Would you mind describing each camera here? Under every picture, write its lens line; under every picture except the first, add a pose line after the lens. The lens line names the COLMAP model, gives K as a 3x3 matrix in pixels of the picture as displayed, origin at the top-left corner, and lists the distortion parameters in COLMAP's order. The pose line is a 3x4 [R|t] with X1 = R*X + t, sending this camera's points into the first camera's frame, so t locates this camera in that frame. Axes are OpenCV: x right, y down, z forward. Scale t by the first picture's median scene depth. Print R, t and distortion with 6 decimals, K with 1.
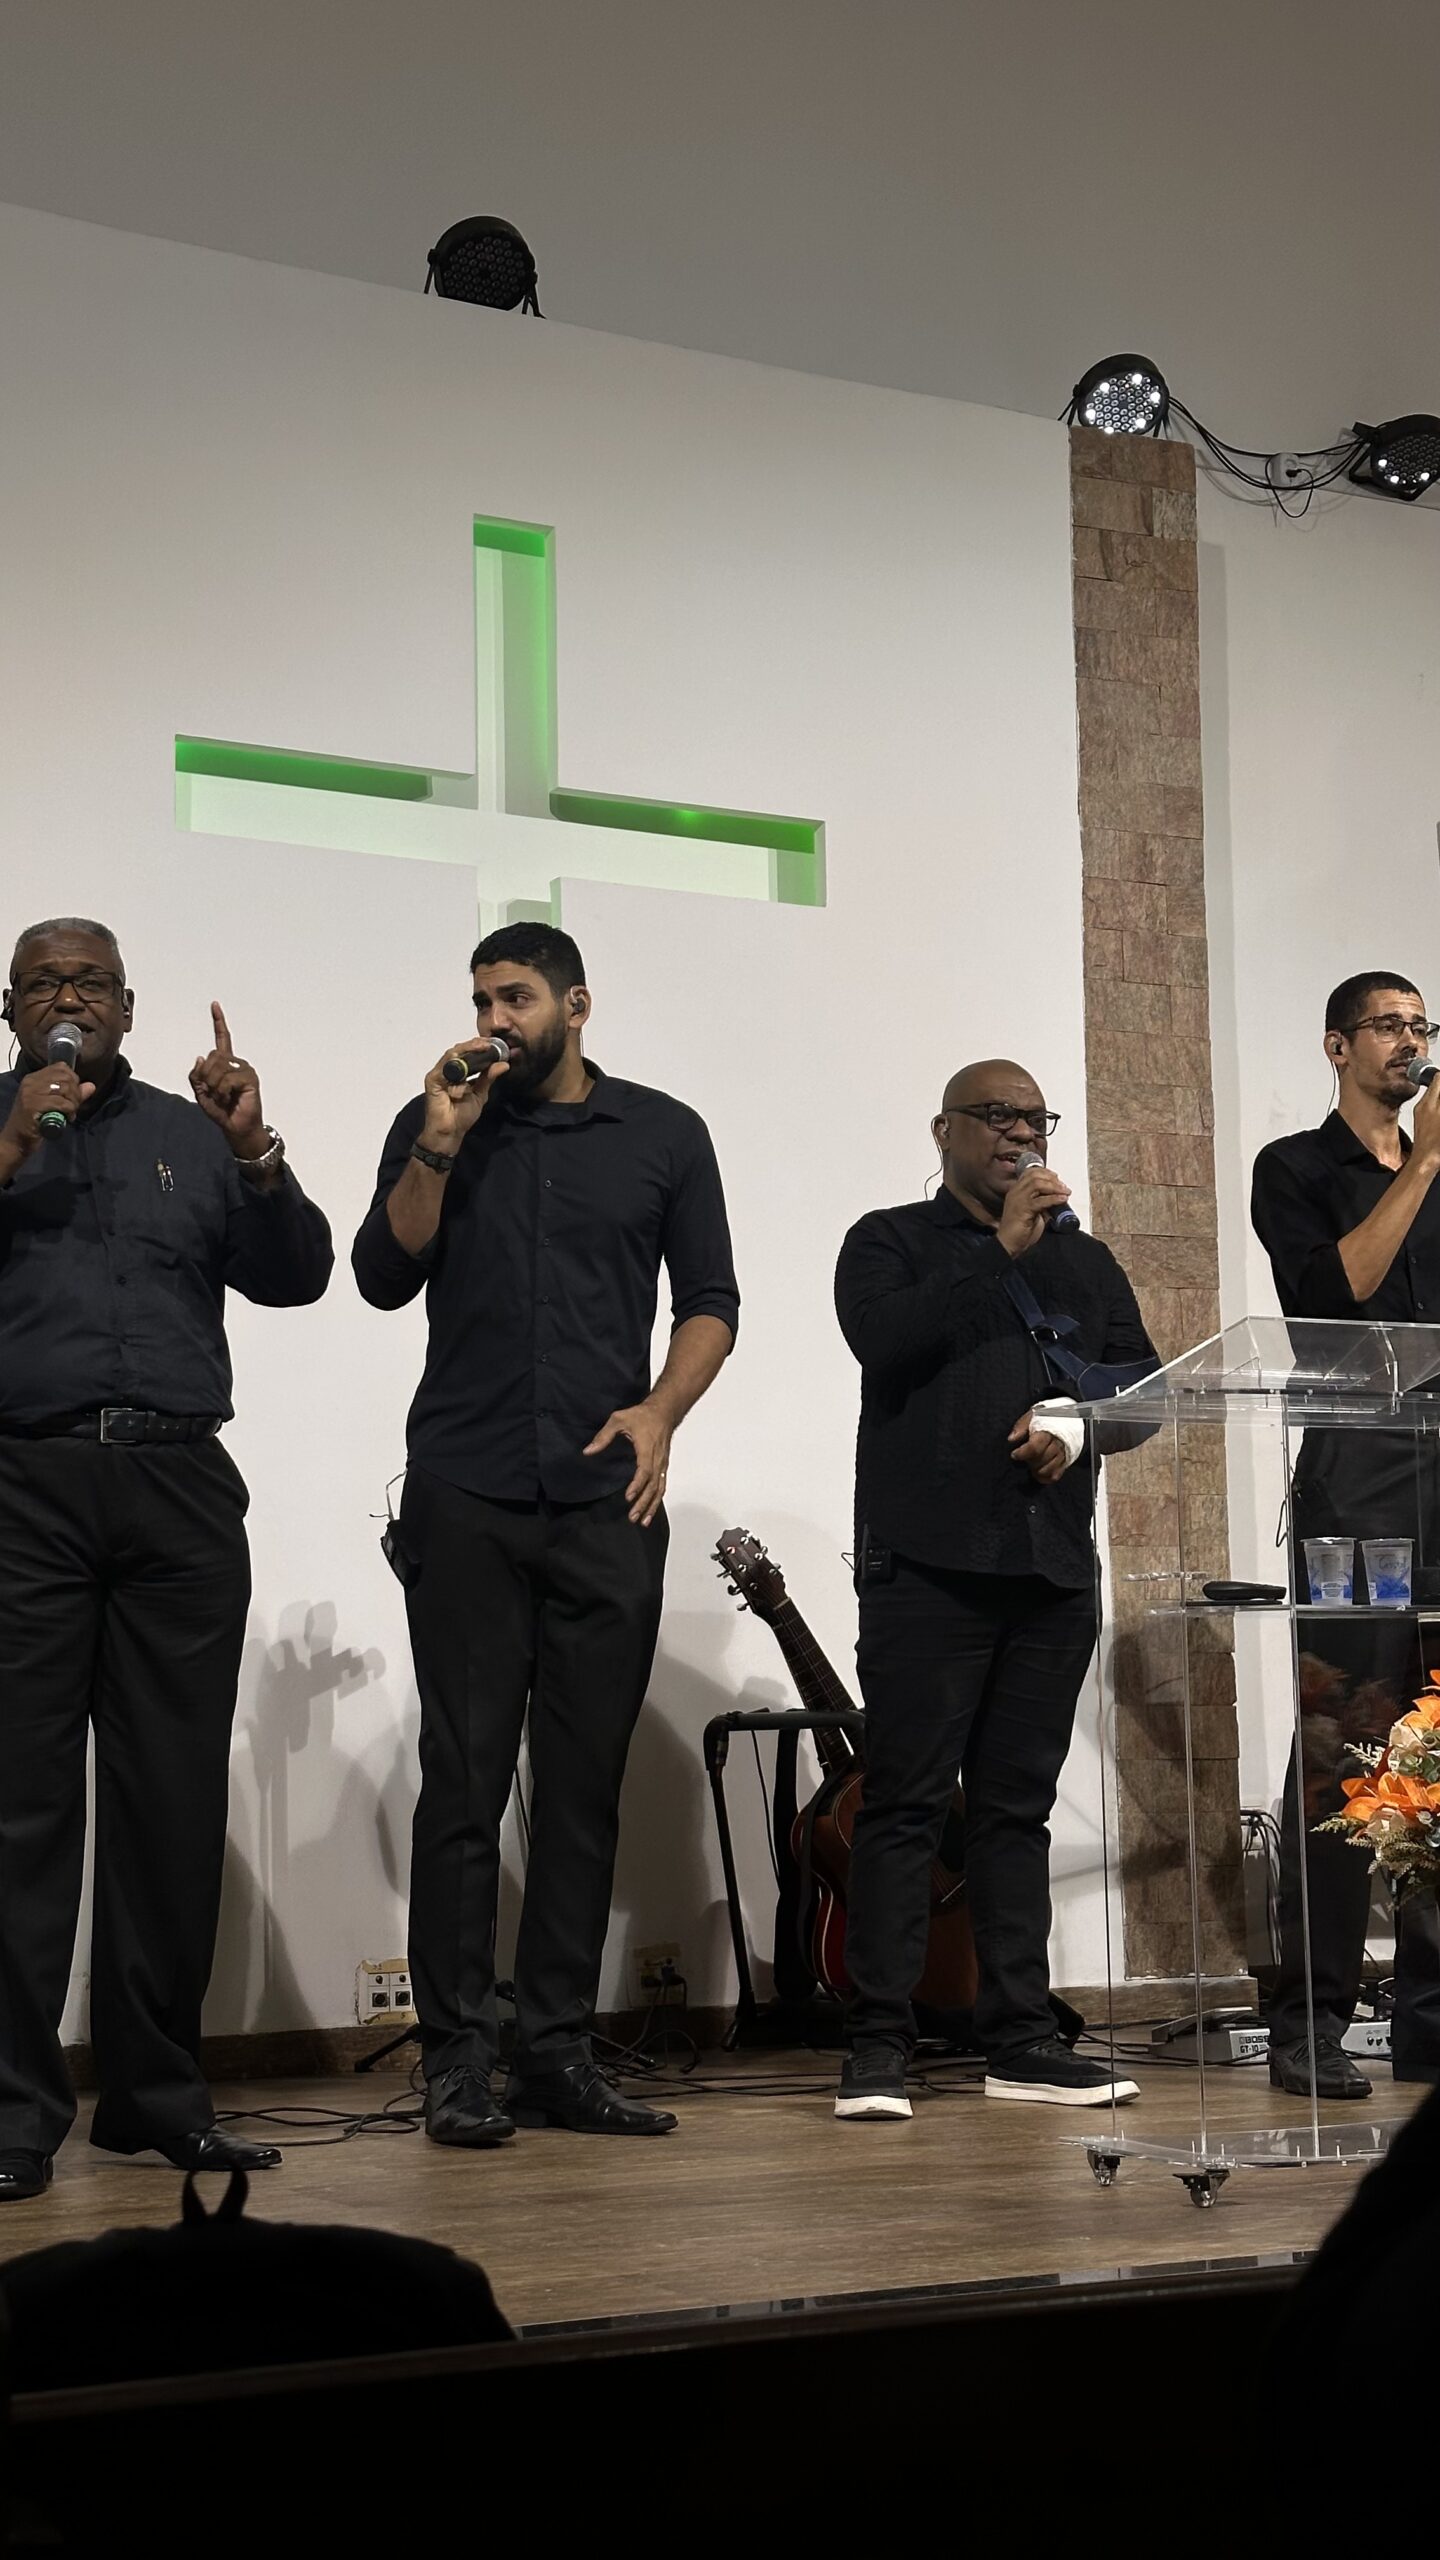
lens RADIAL K [[3533.1, 0, 737.9], [0, 3533.1, 1295.1], [0, 0, 1]] dist [0.136802, 0.000000]
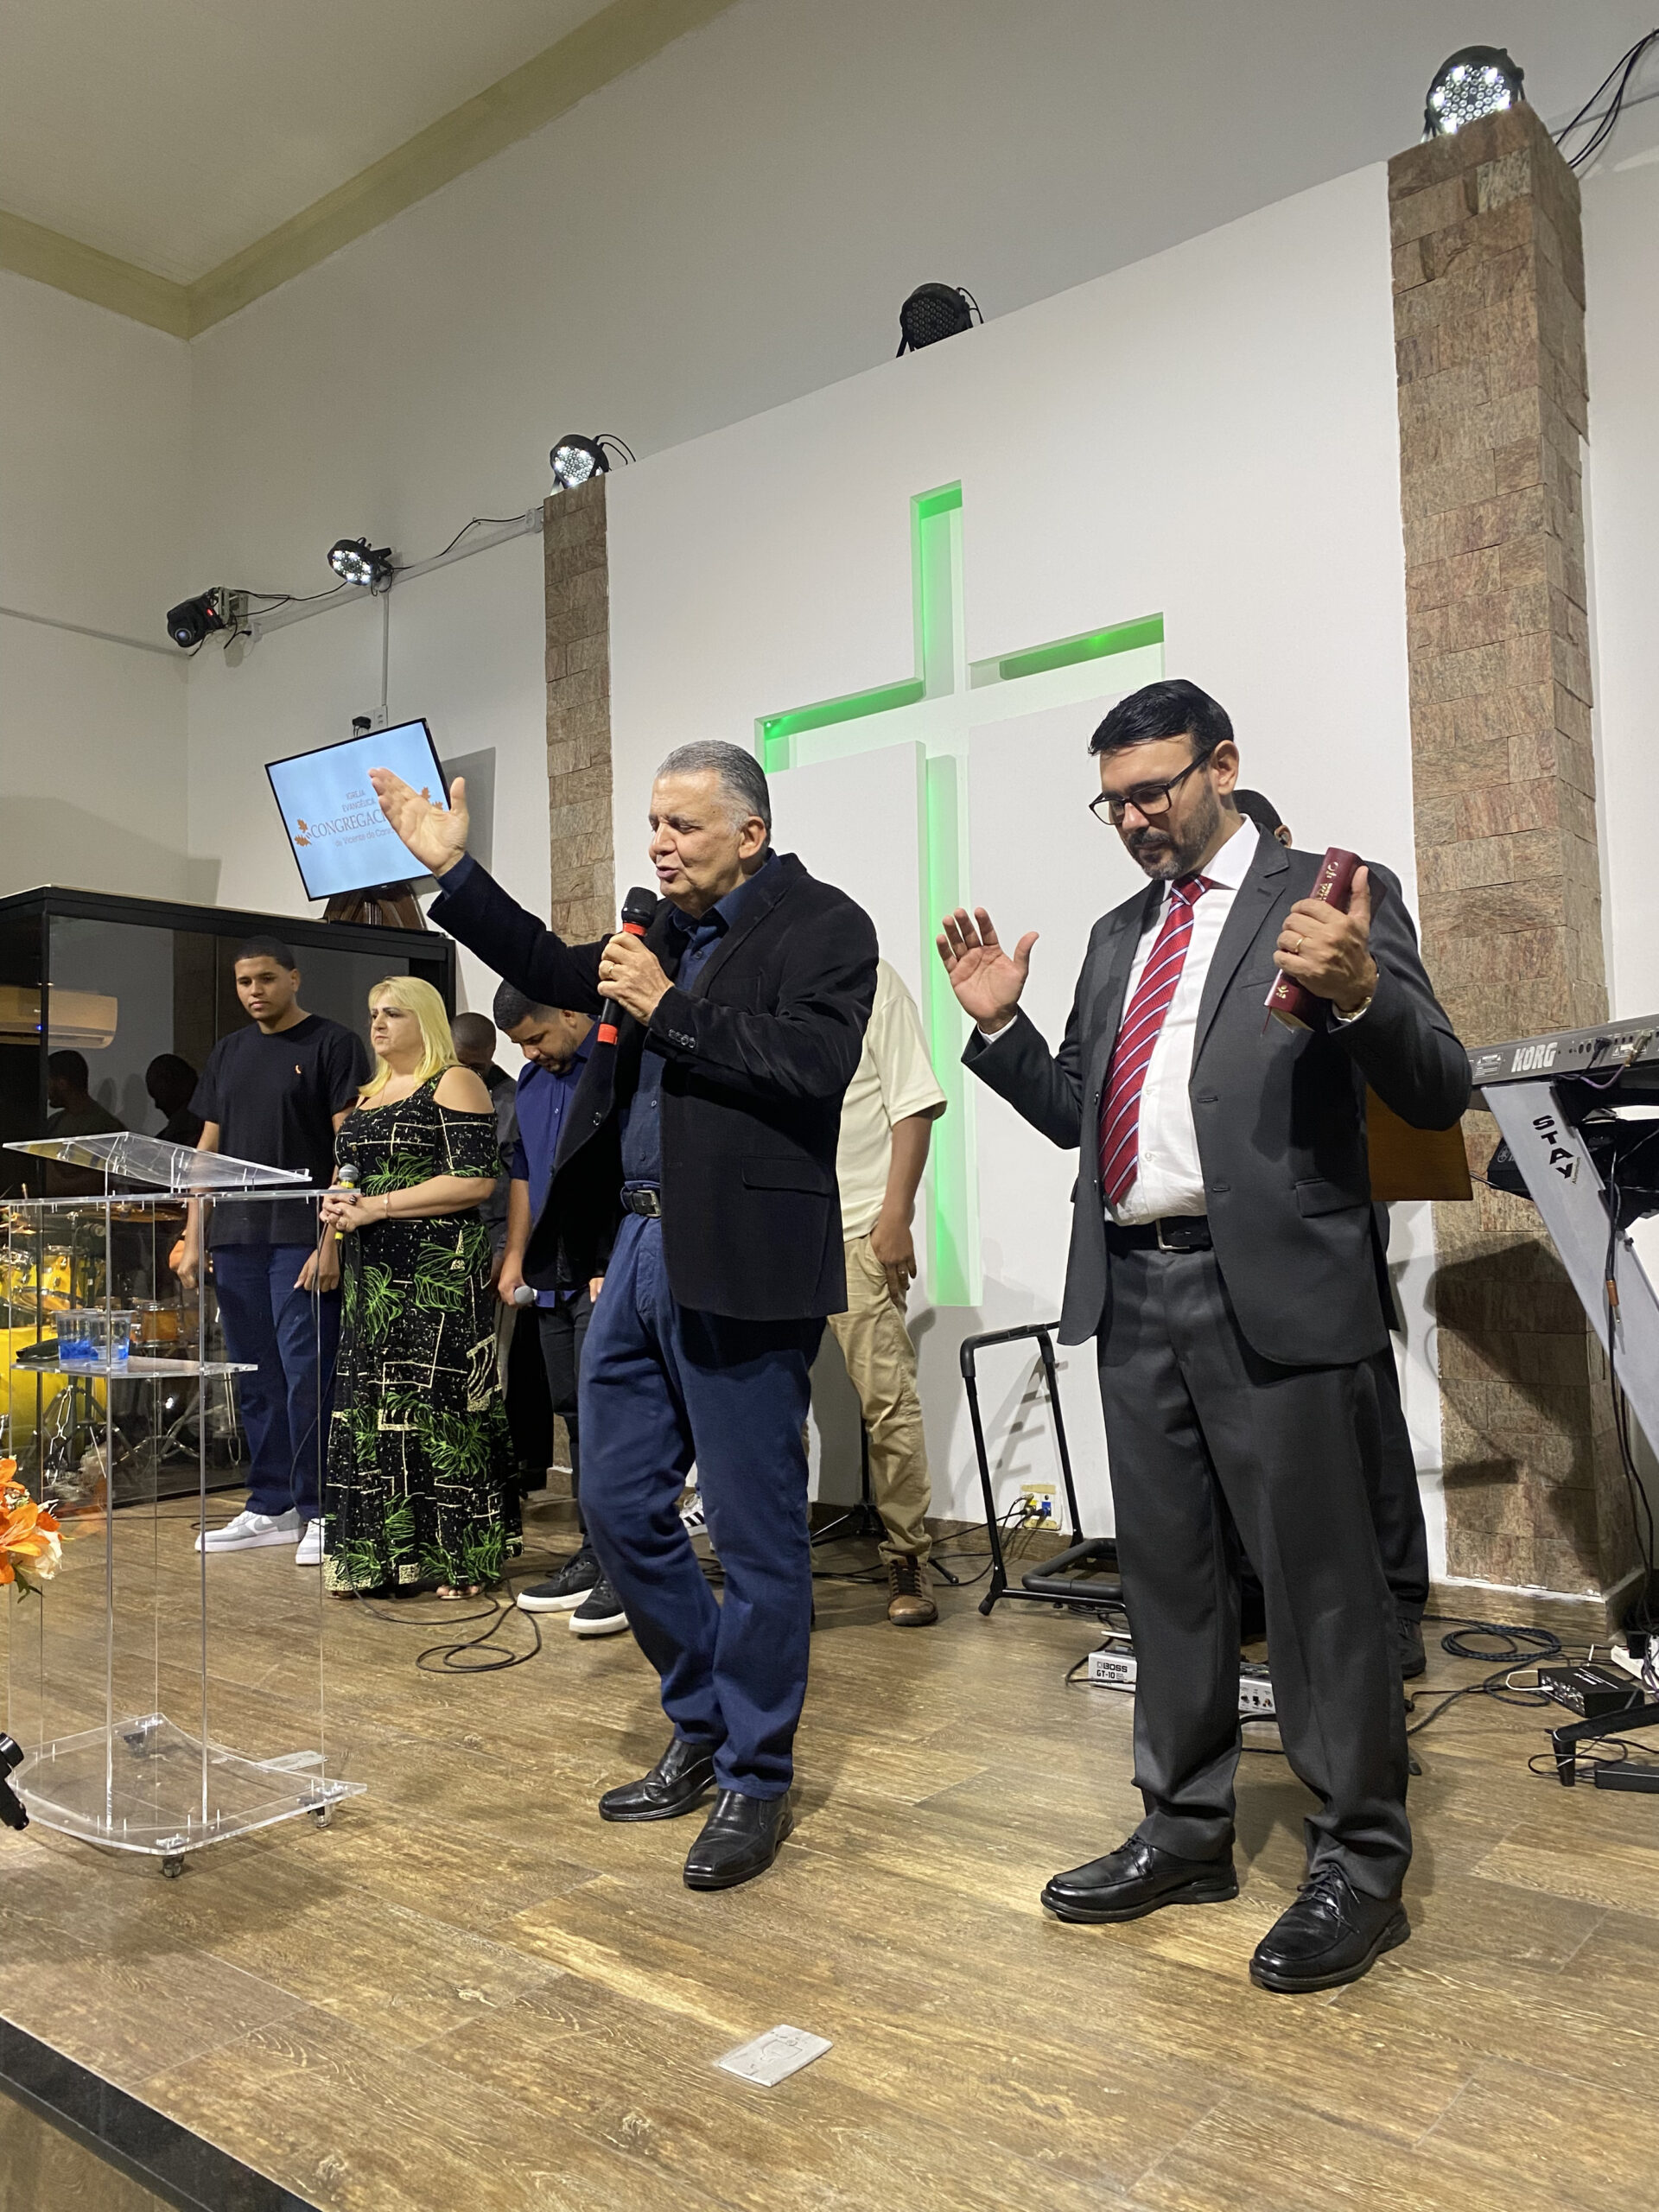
lens RADIAL K [[1682.4, 0, 848.7], [0, 1682.4, 1090.1], [0, 0, 1]] dist [0.033761, -0.040401]
pose [[0.392295, -0.051418, -0.918401, 0.500594], [0.135983, 0.990708, 0.002619, 0.016253], [0.909732, -0.125915, 0.395642, 0.617007]]
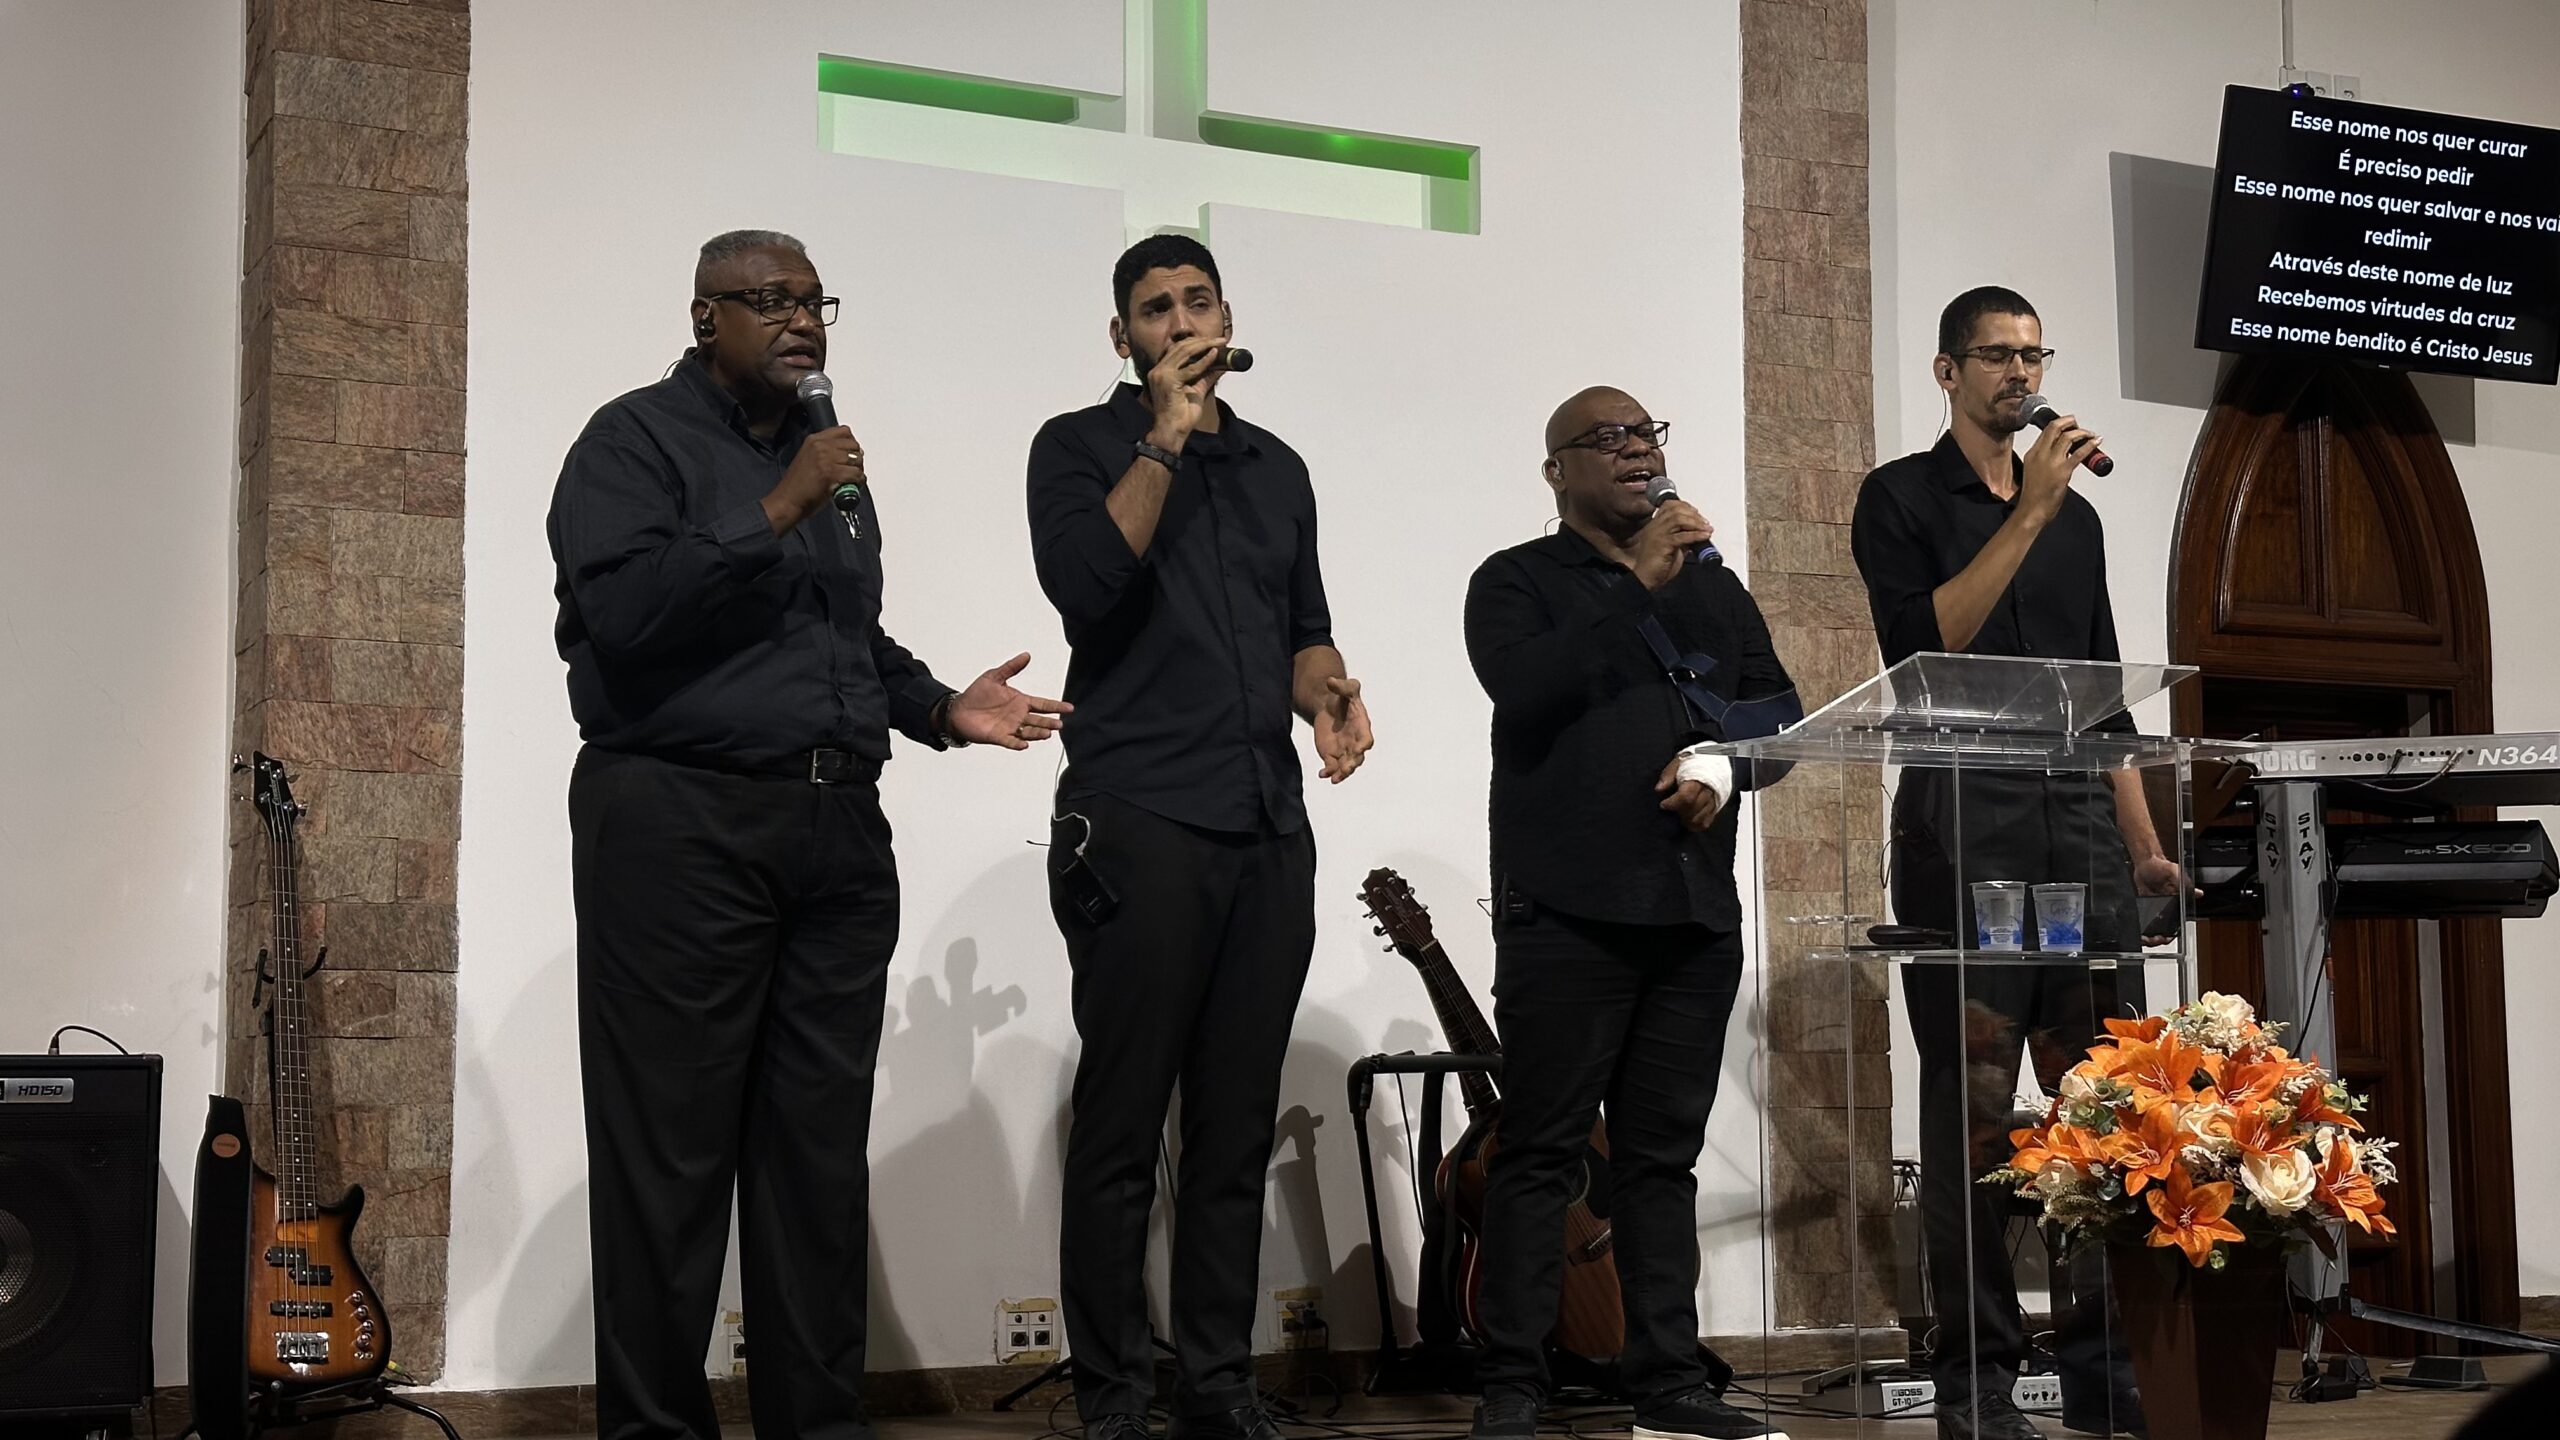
lens RADIAL K [[3533.1, 0, 1283.5], [0, 3533.1, 740.7], [0, 0, 1]] dist [0.136802, 0.000000]
pose [[0.999604, 0.009167, -0.026623, -0.002037], [-0.008405, 0.999556, 0.028573, 0.002325], [0.026873, -0.028338, 0.999237, 0.015827]]
